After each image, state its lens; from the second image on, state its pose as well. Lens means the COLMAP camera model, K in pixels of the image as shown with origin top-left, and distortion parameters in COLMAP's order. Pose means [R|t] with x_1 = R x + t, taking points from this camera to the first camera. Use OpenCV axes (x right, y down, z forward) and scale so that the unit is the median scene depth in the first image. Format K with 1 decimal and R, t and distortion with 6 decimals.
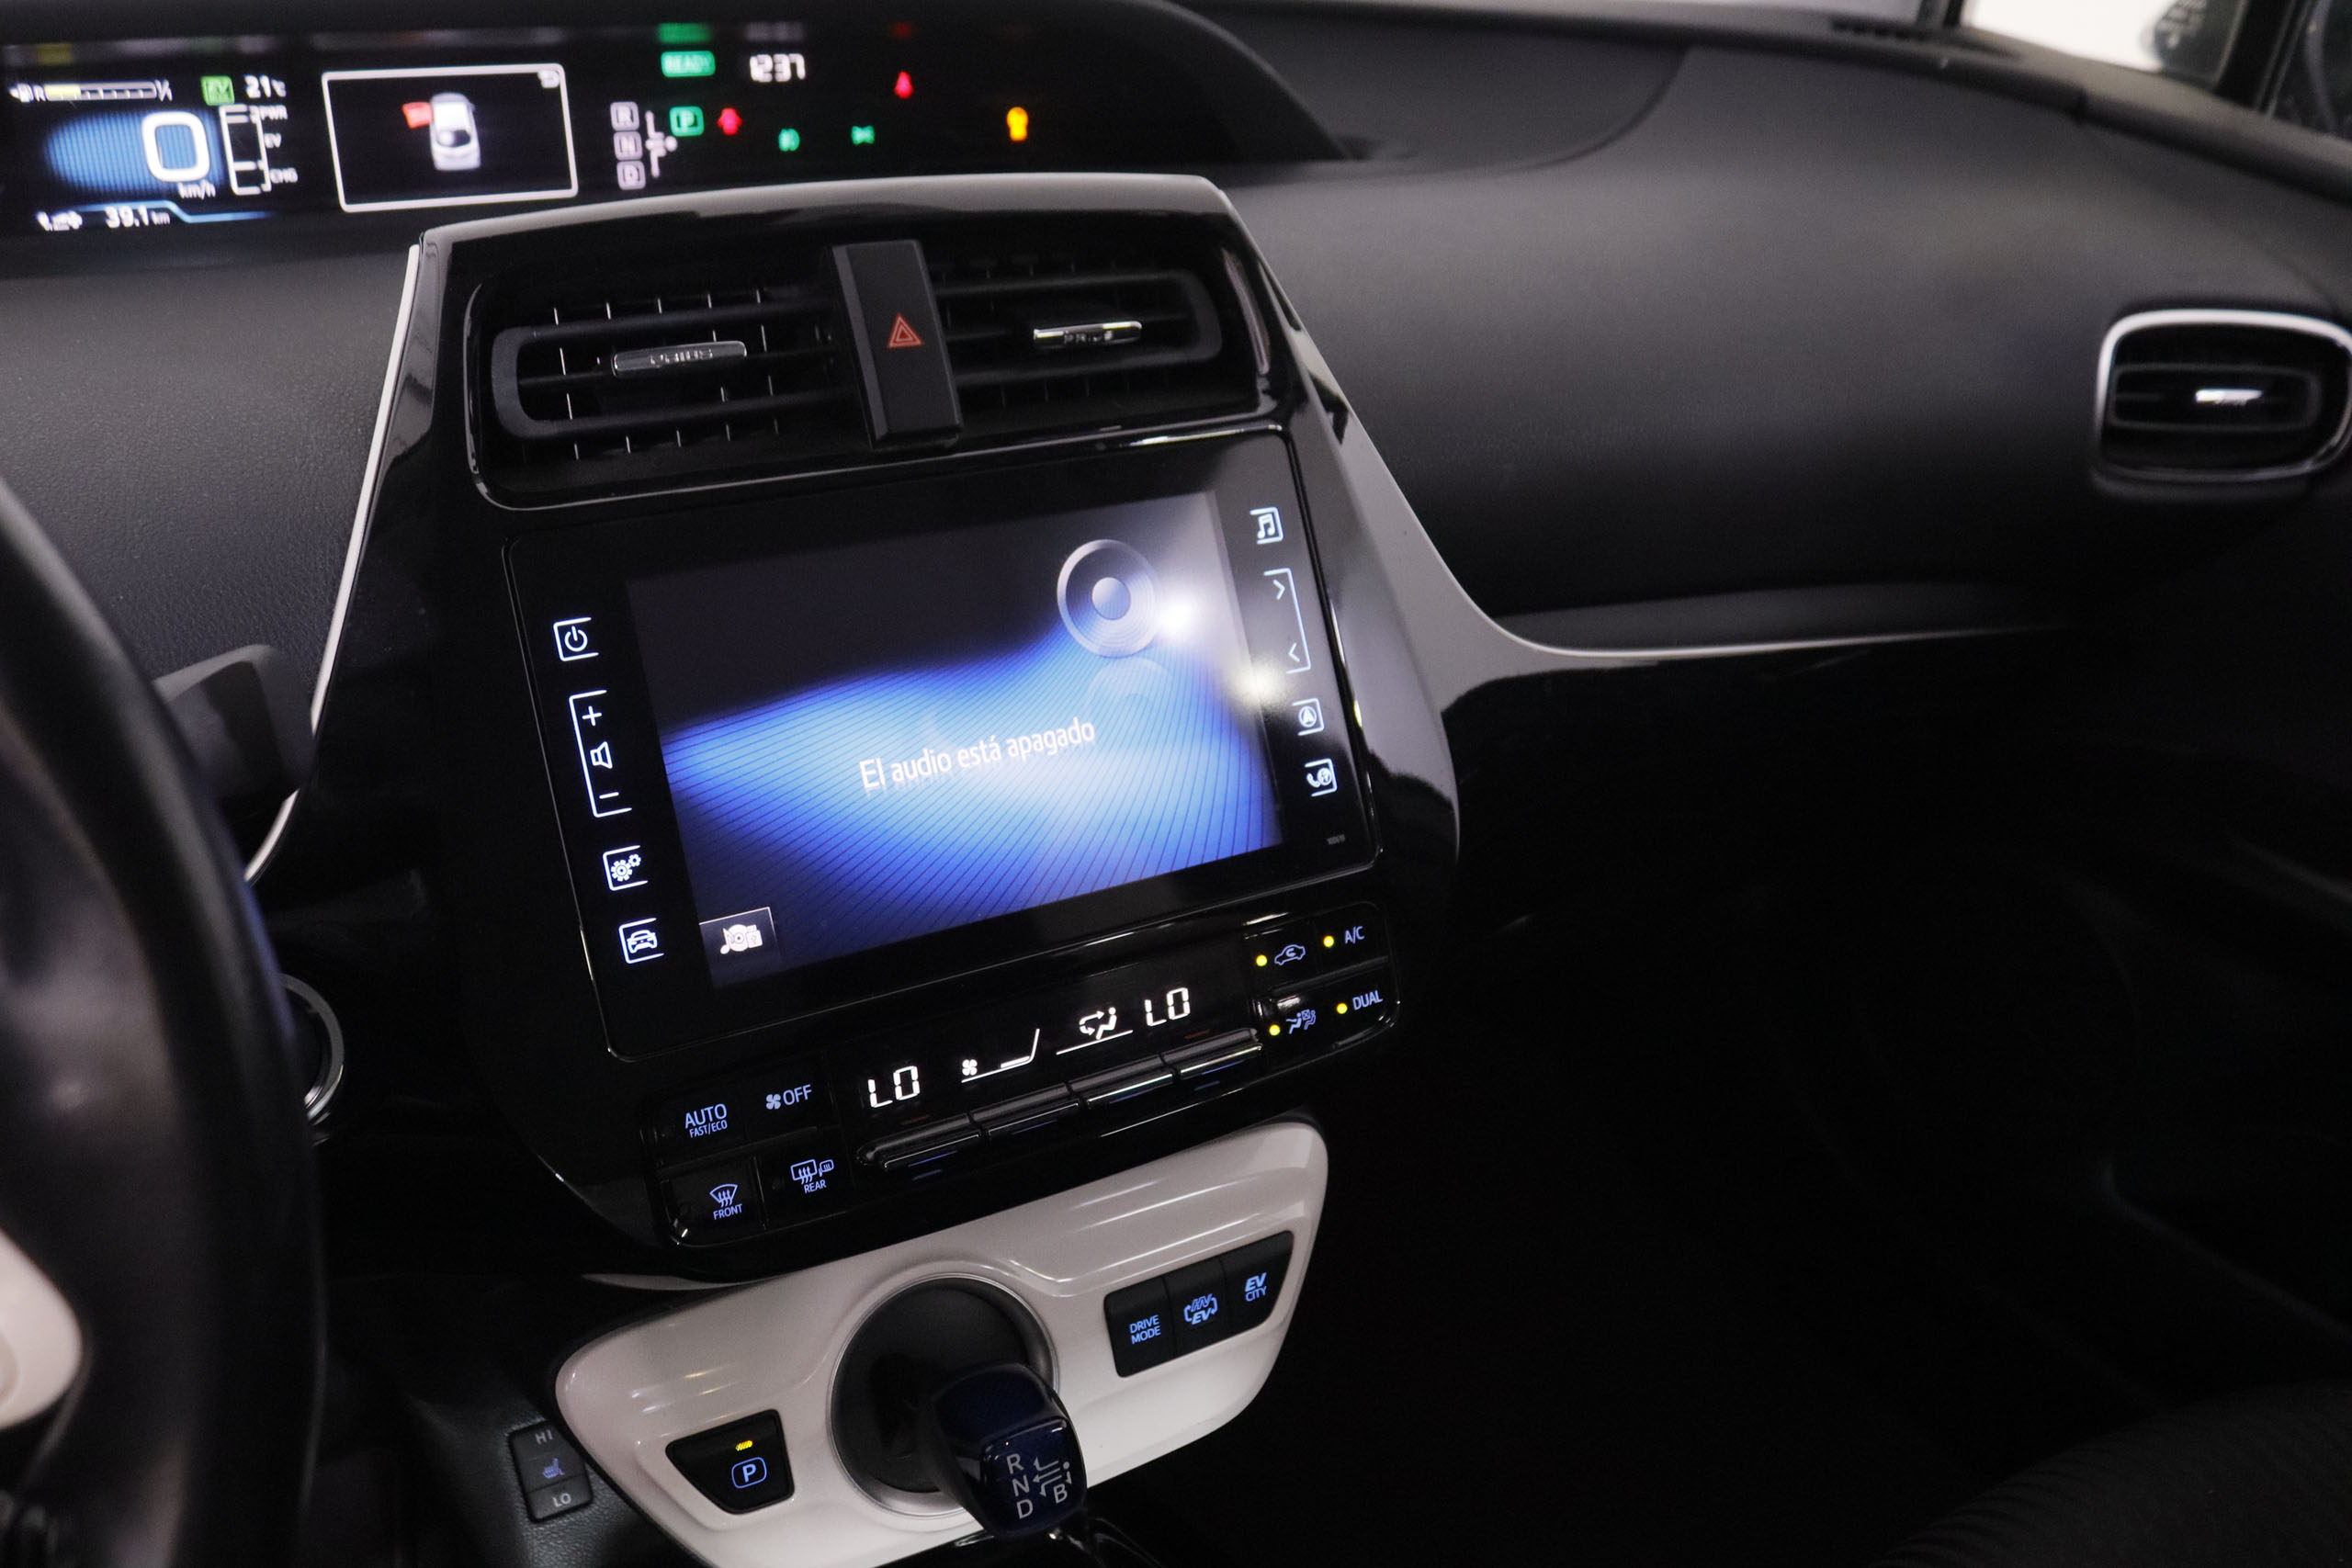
lens RADIAL K [[1920.3, 0, 1182.3], [0, 1920.3, 761.8], [0, 0, 1]] dist [-0.166481, 0.130437]
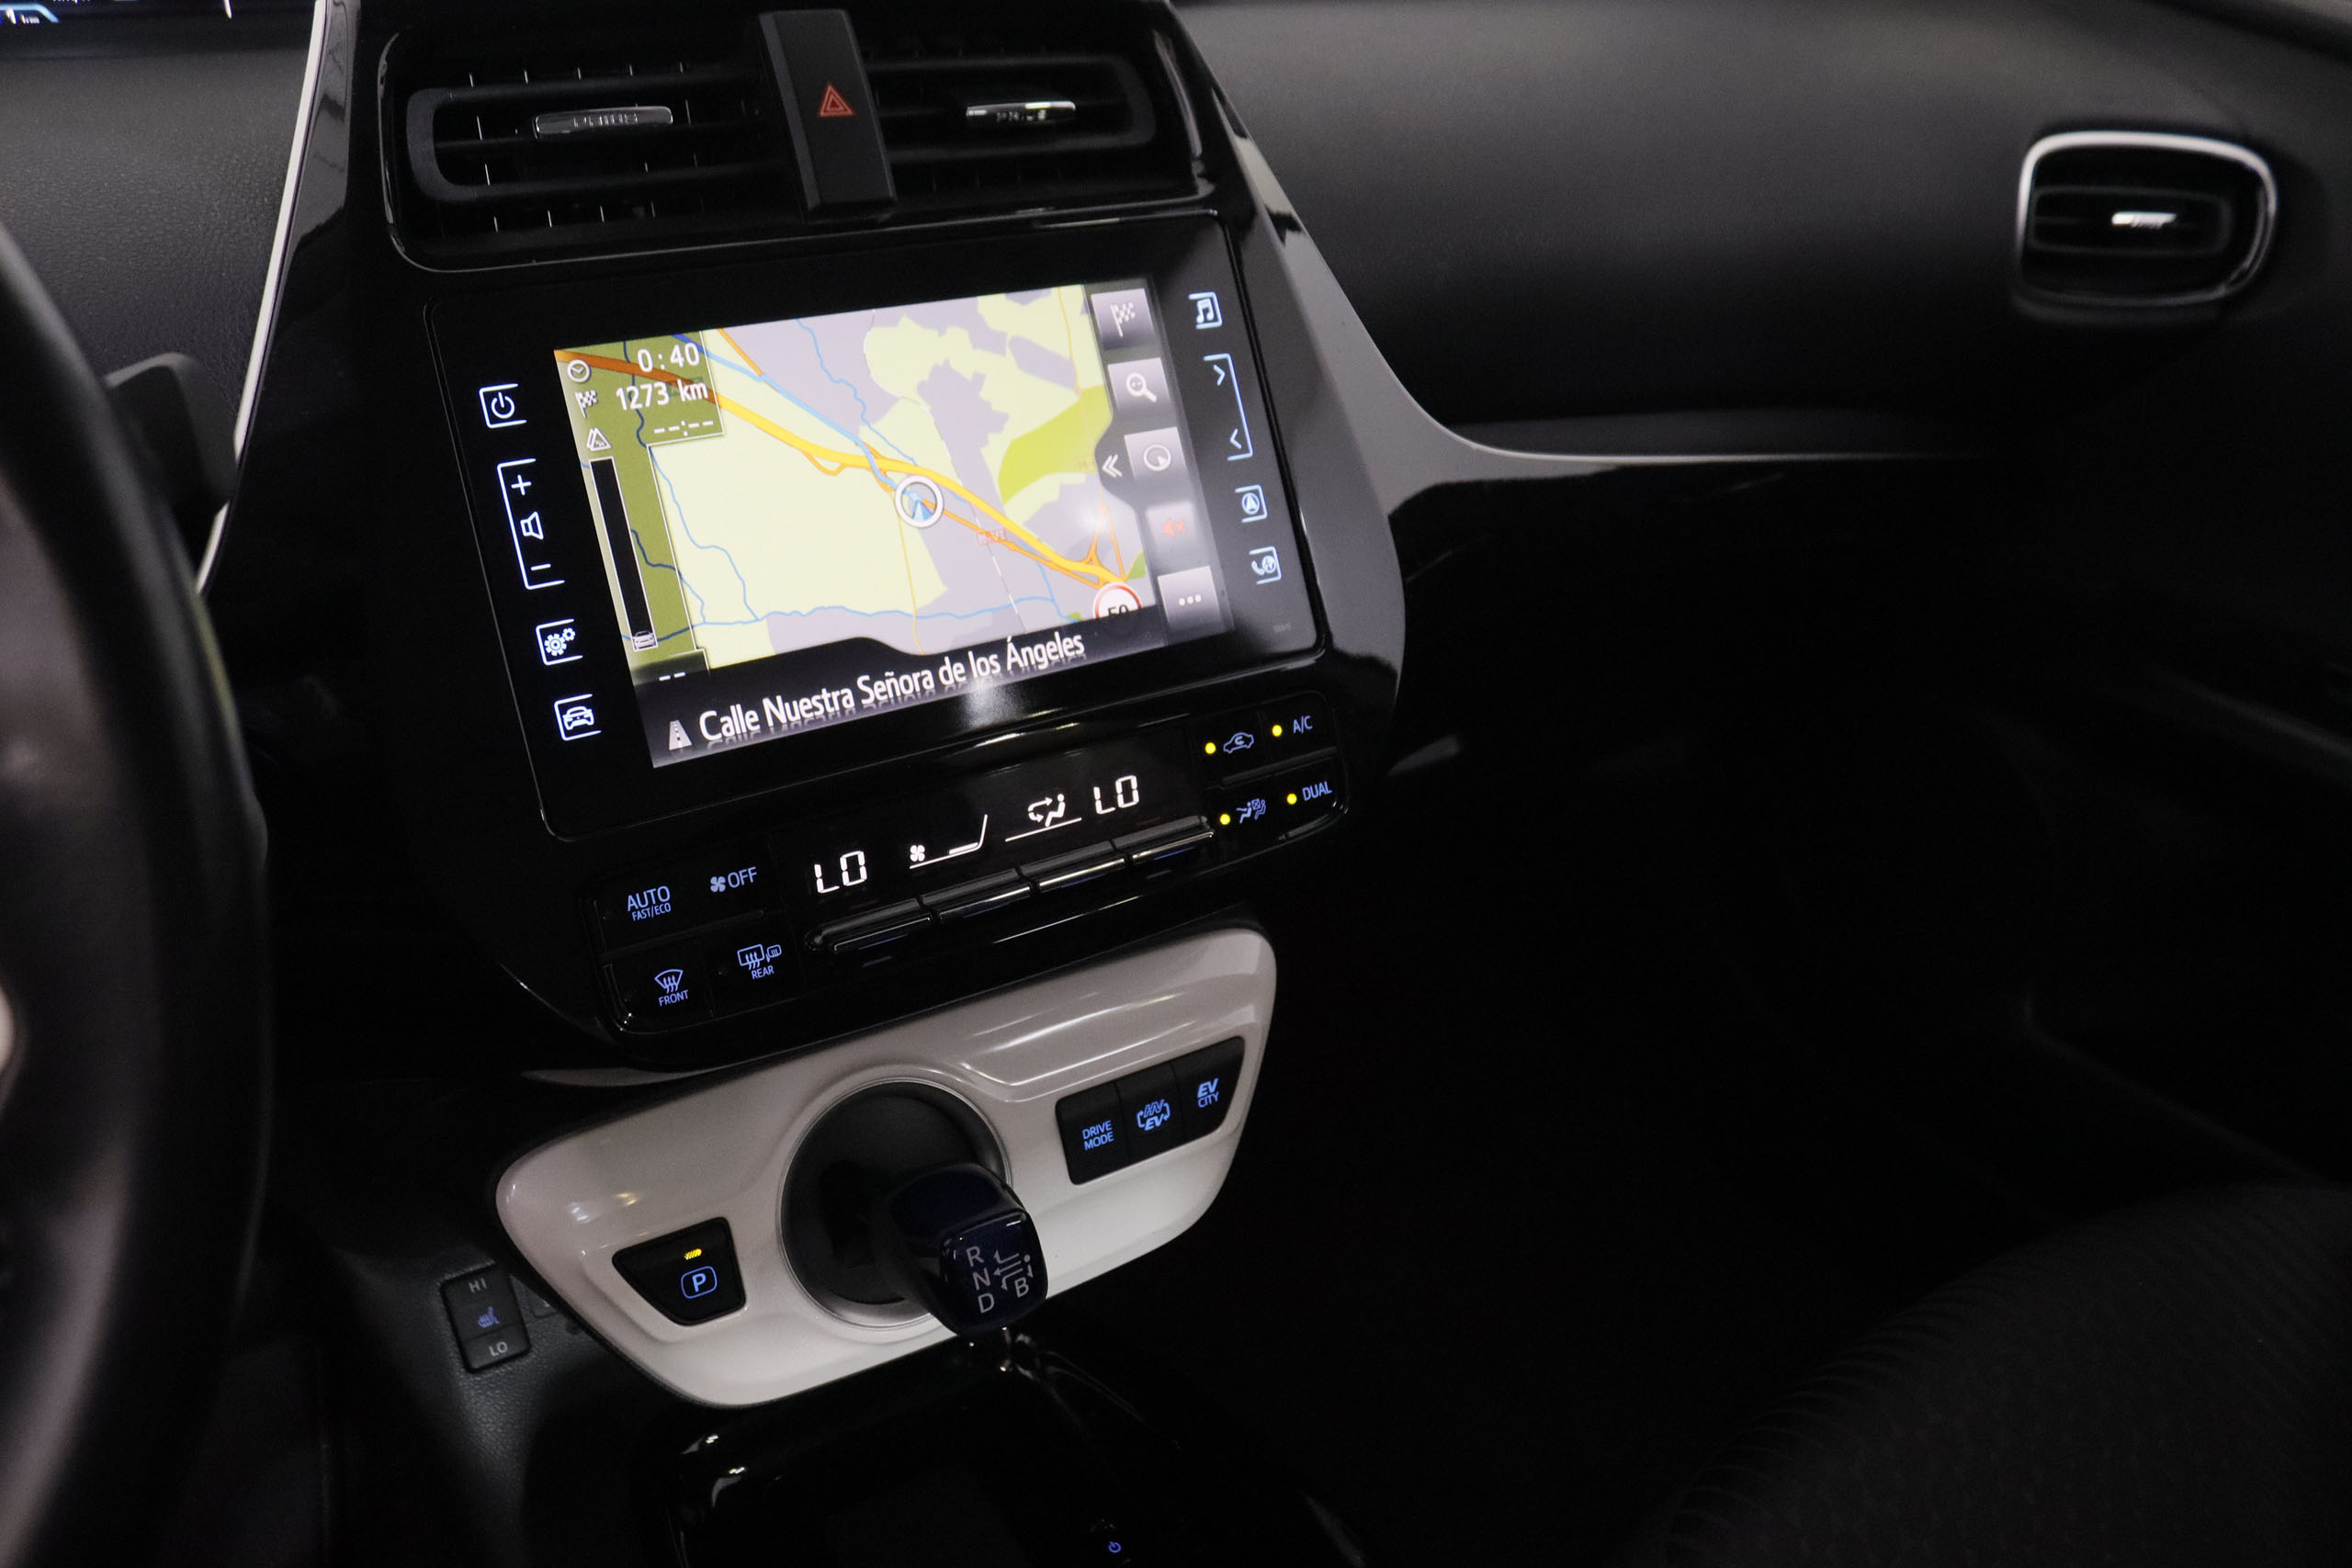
lens RADIAL K [[1918.7, 0, 1187.2], [0, 1918.7, 763.7], [0, 0, 1]] dist [-0.166389, 0.126833]
pose [[0.998229, -0.021632, 0.055419, -0.024190], [0.019622, 0.999139, 0.036557, 0.072622], [-0.056162, -0.035404, 0.997794, 0.018579]]
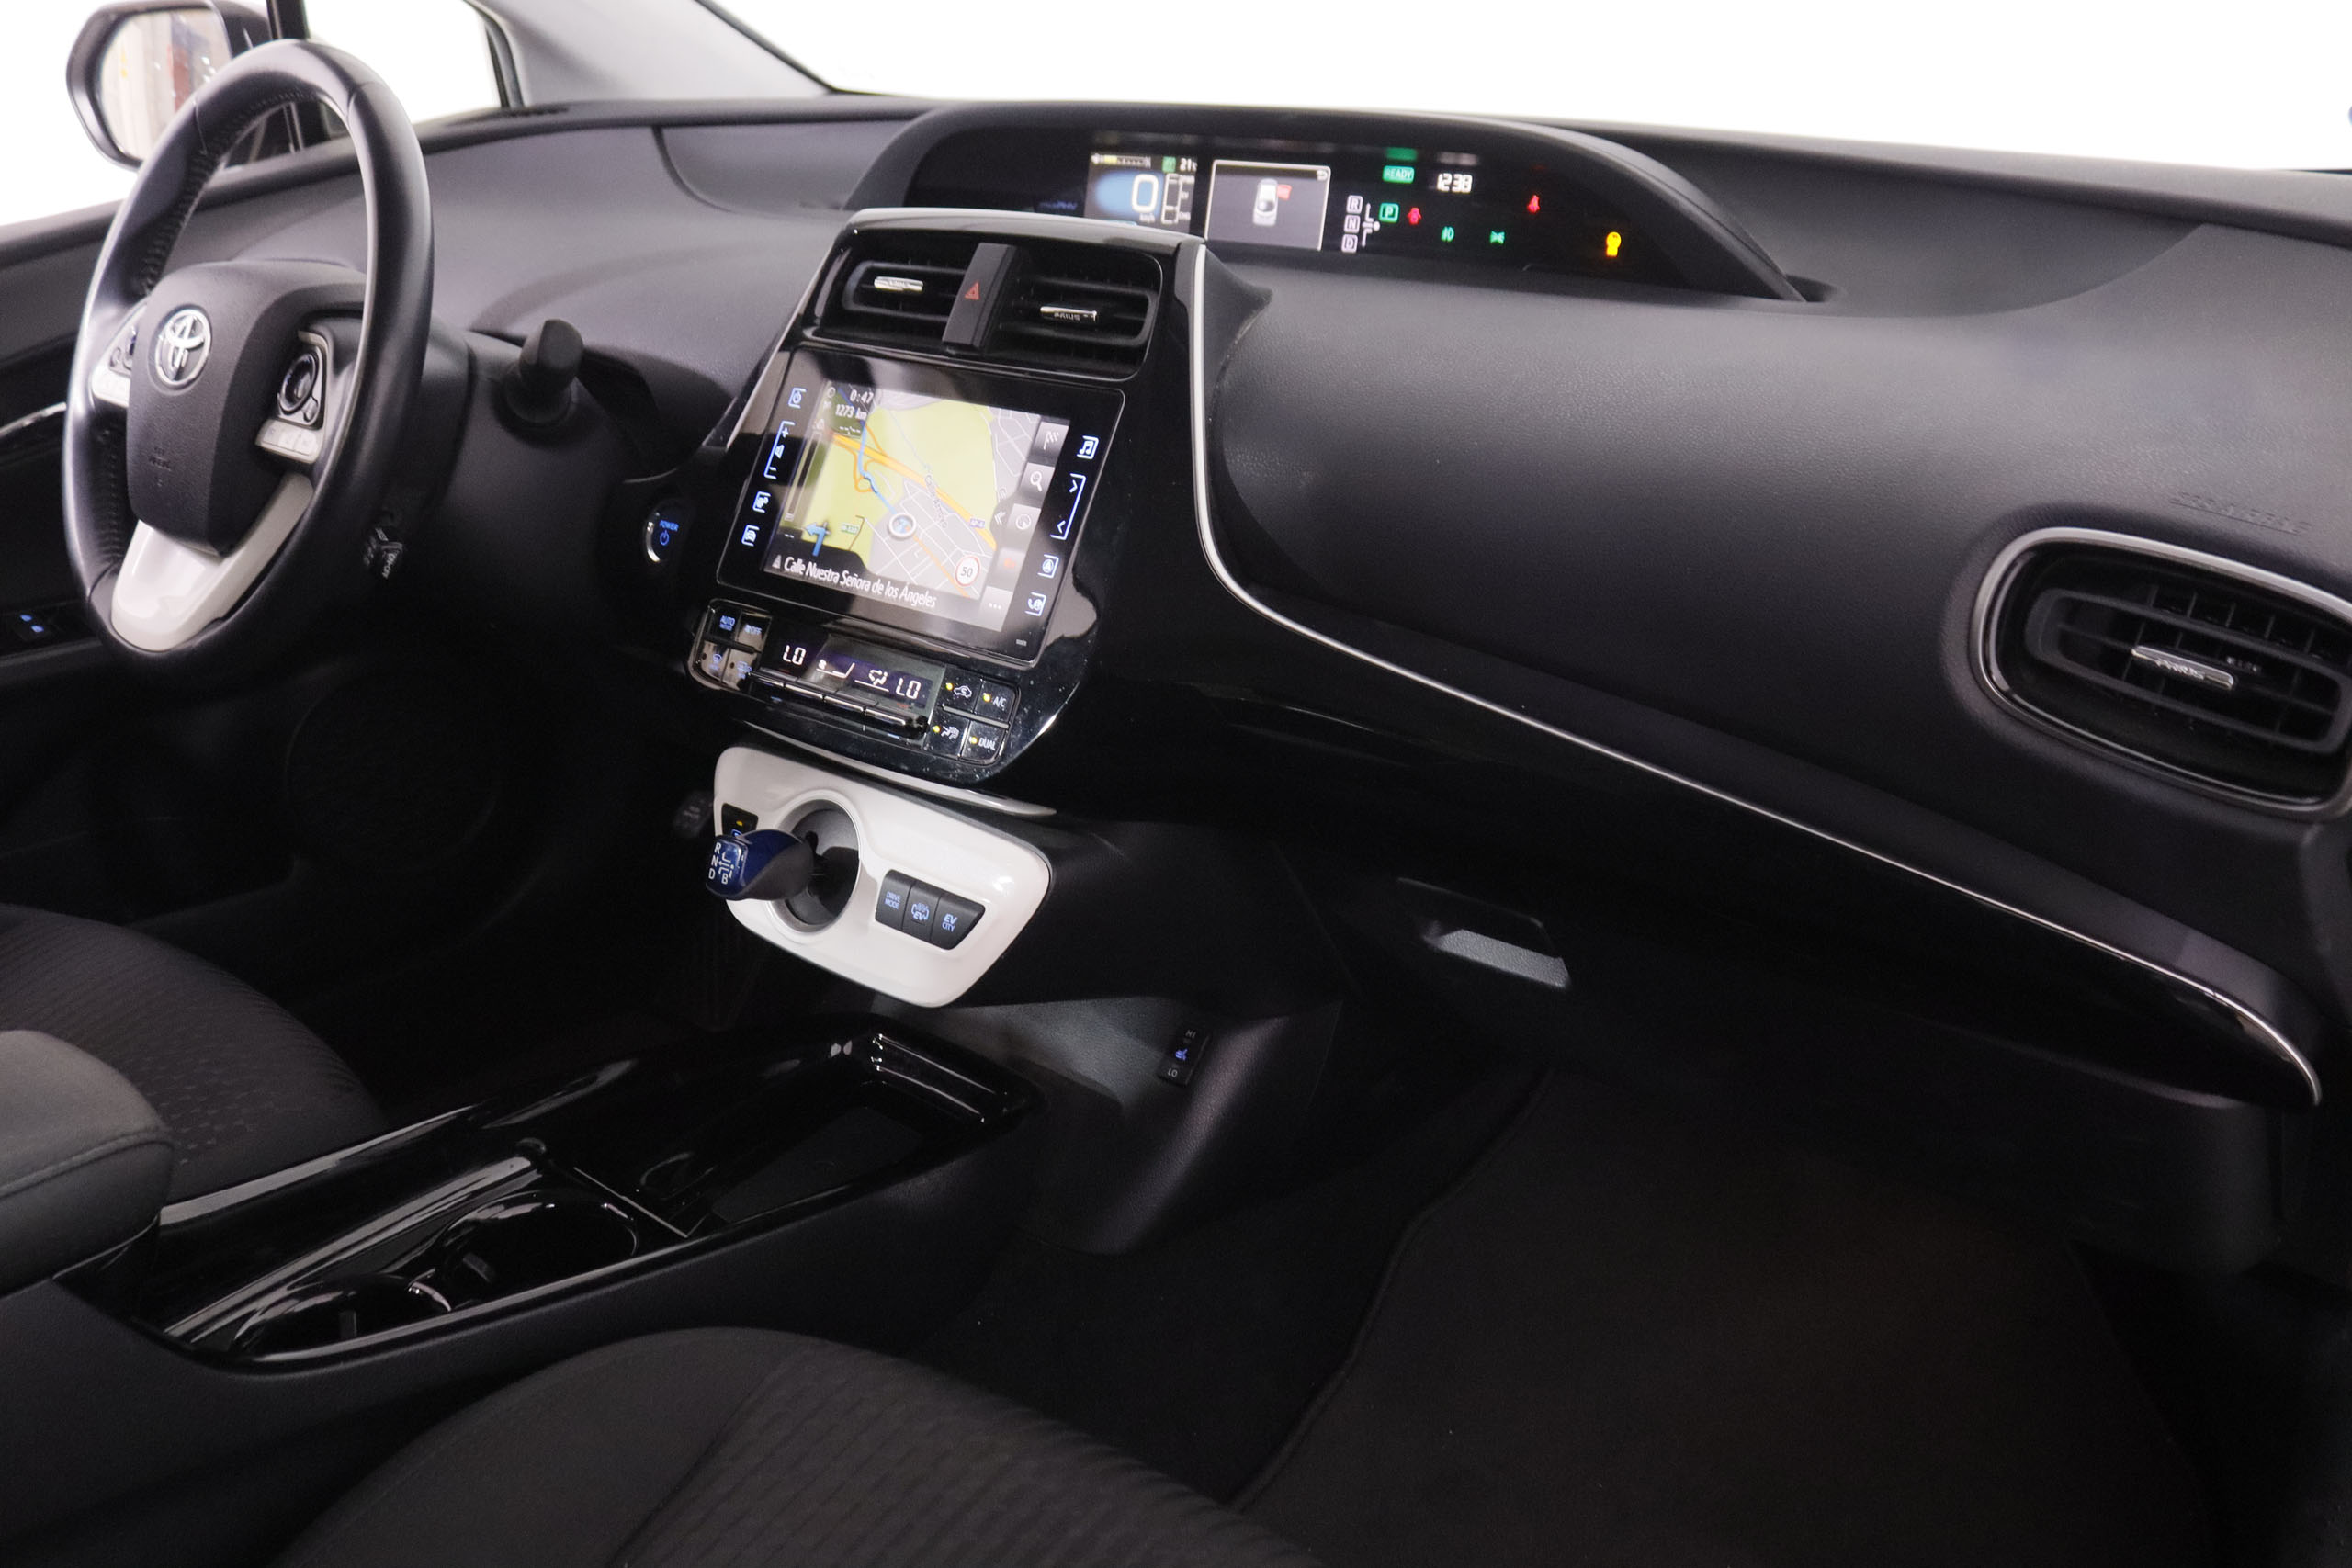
lens RADIAL K [[2111.0, 0, 1176.0], [0, 2111.0, 784.0], [0, 0, 1]] dist [-0.185772, 0.221775]
pose [[0.308429, 0.293855, -0.904721, 1.670133], [-0.397467, 0.903896, 0.158086, -0.172647], [0.864229, 0.310839, 0.395586, 0.468441]]
